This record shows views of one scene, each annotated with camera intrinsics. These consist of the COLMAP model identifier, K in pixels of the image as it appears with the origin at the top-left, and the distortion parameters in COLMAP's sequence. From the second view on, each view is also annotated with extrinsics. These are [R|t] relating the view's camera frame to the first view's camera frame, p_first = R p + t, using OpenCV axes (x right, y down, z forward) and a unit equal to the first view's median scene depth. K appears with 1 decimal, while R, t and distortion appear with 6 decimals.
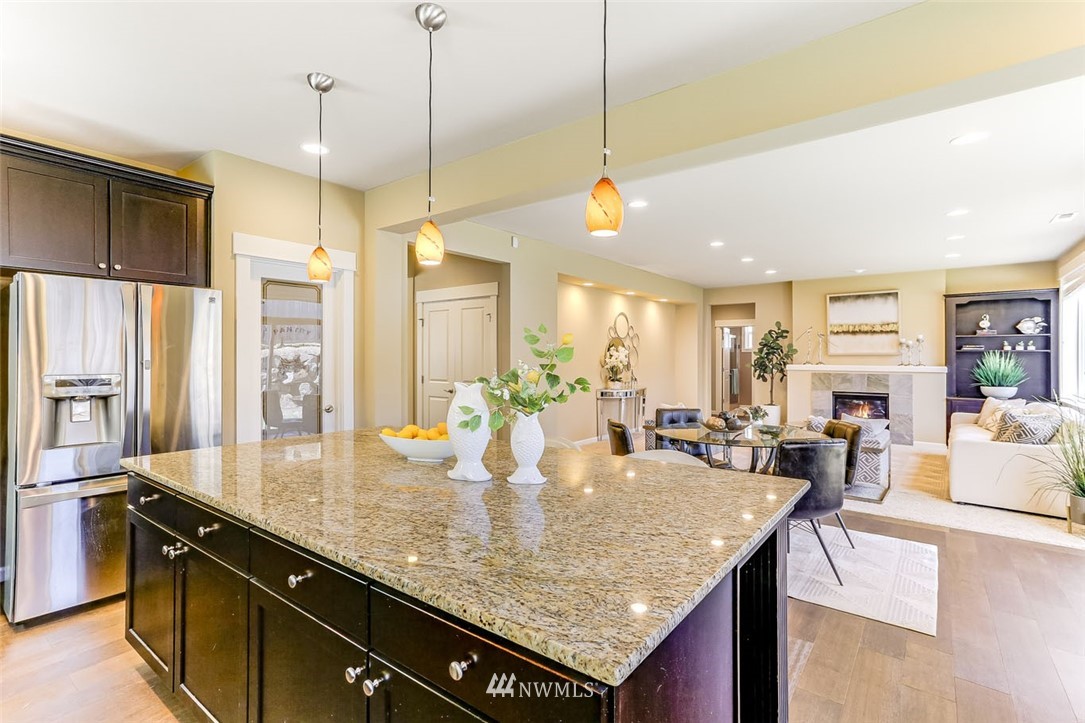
lens RADIAL K [[517.9, 0, 533.5], [0, 517.9, 355.5], [0, 0, 1]] dist [-0.010263, 0.009482]
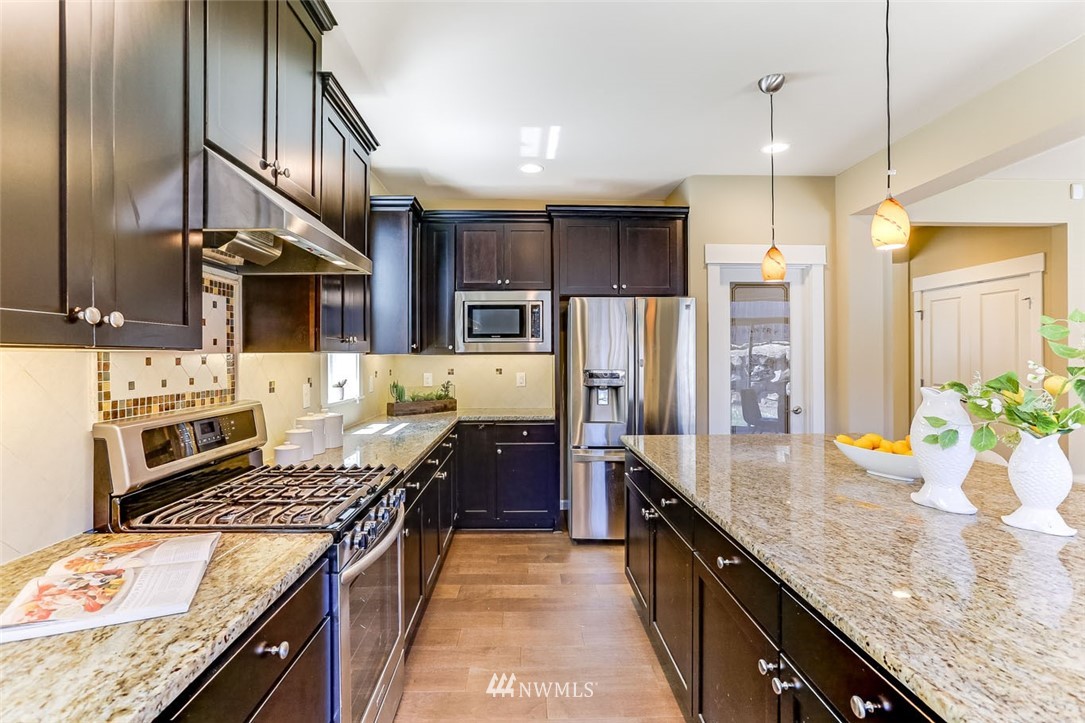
lens RADIAL K [[529.6, 0, 548.9], [0, 529.6, 360.8], [0, 0, 1]] dist [-0.024347, 0.009542]
pose [[0.648525, 0.006557, -0.761165, 0.075831], [0.002171, 0.999943, 0.010464, -0.000404], [0.761191, -0.008439, 0.648473, 0.003137]]
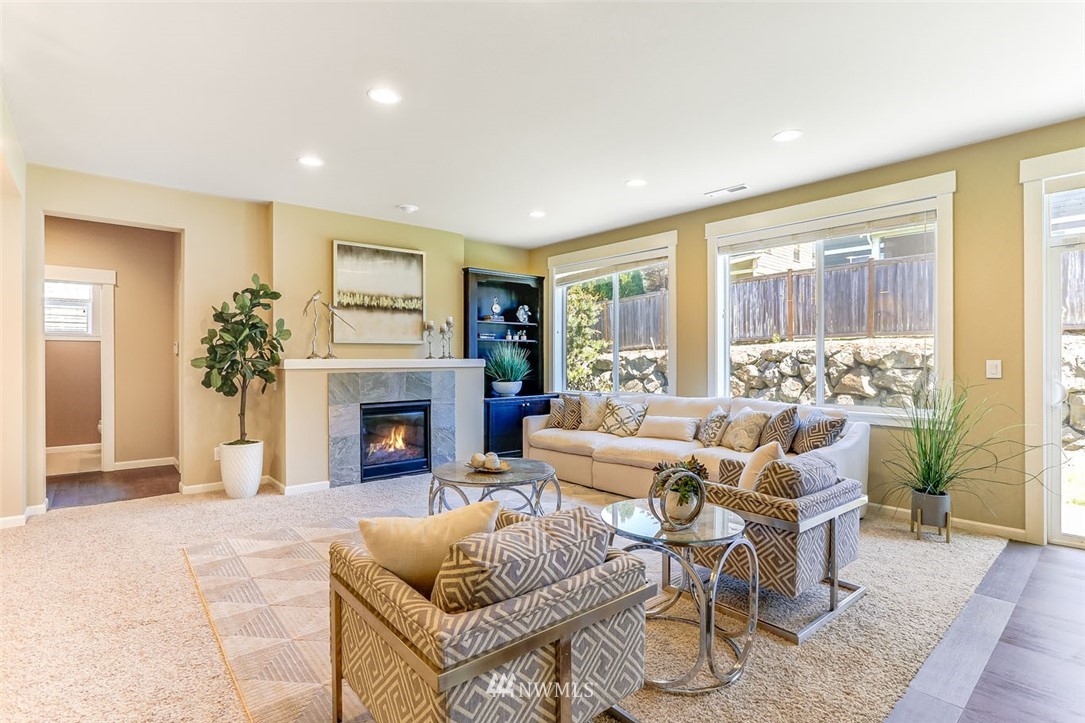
lens RADIAL K [[529.6, 0, 544.8], [0, 529.6, 357.2], [0, 0, 1]] dist [-0.024347, 0.009542]
pose [[0.187680, -0.000958, 0.982230, 0.065633], [0.001331, 0.999999, 0.000722, 0.045117], [-0.982229, 0.001172, 0.187681, 1.859979]]
